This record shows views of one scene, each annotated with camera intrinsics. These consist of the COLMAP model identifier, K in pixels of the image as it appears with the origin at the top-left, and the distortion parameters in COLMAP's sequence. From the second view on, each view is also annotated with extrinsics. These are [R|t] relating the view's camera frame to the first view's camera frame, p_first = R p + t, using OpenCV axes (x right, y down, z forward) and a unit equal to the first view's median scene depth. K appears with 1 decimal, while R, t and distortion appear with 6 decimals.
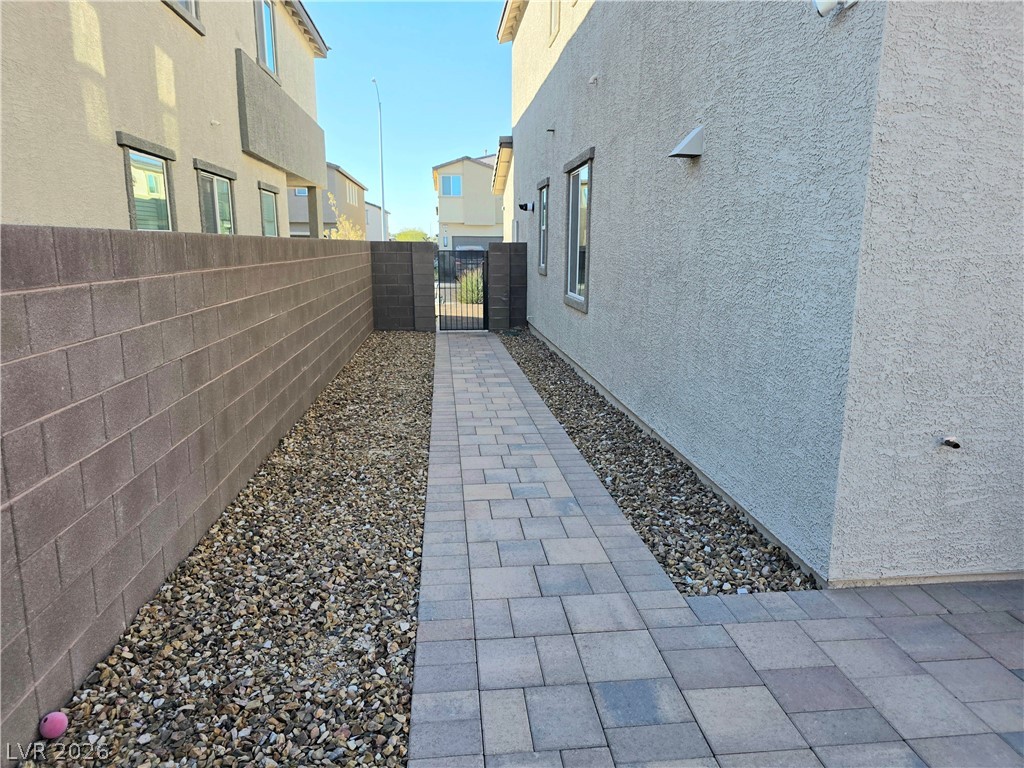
lens RADIAL K [[696.1, 0, 512.9], [0, 696.1, 384.4], [0, 0, 1]] dist [0.055012, -0.006805]
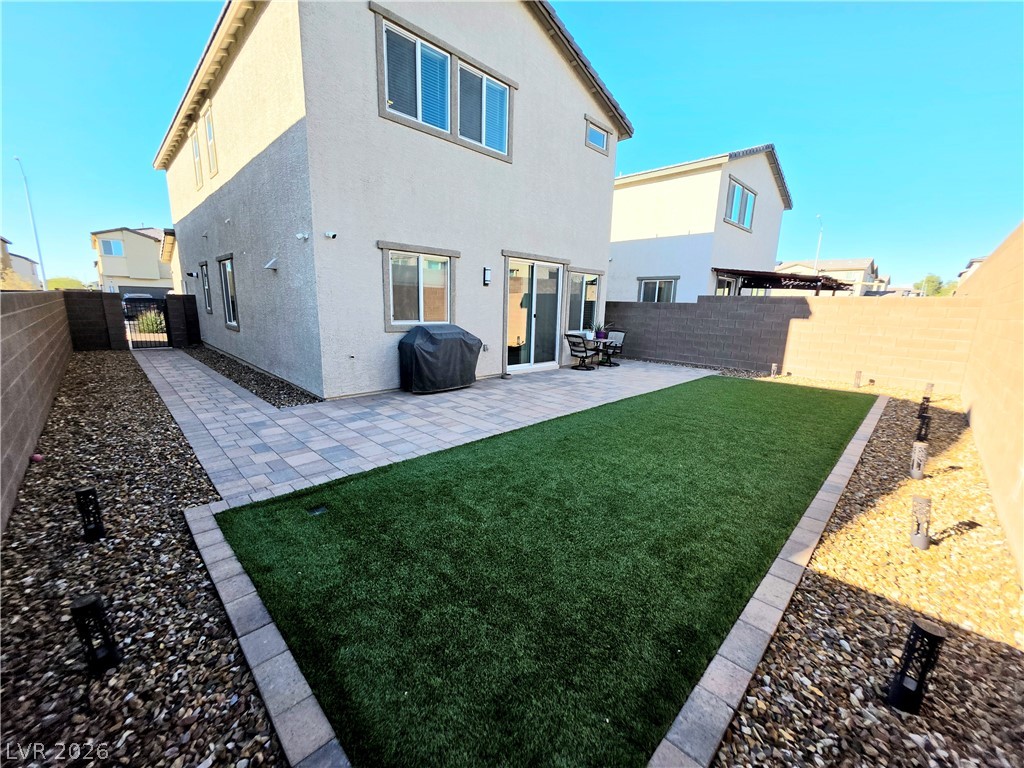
lens RADIAL K [[408.8, 0, 512.7], [0, 408.8, 386.5], [0, 0, 1]] dist [0.005381, -0.000425]
pose [[0.780209, -0.109783, 0.615810, -0.020109], [0.099841, 0.993713, 0.050659, 0.056414], [-0.617500, 0.021959, 0.786264, -0.325269]]
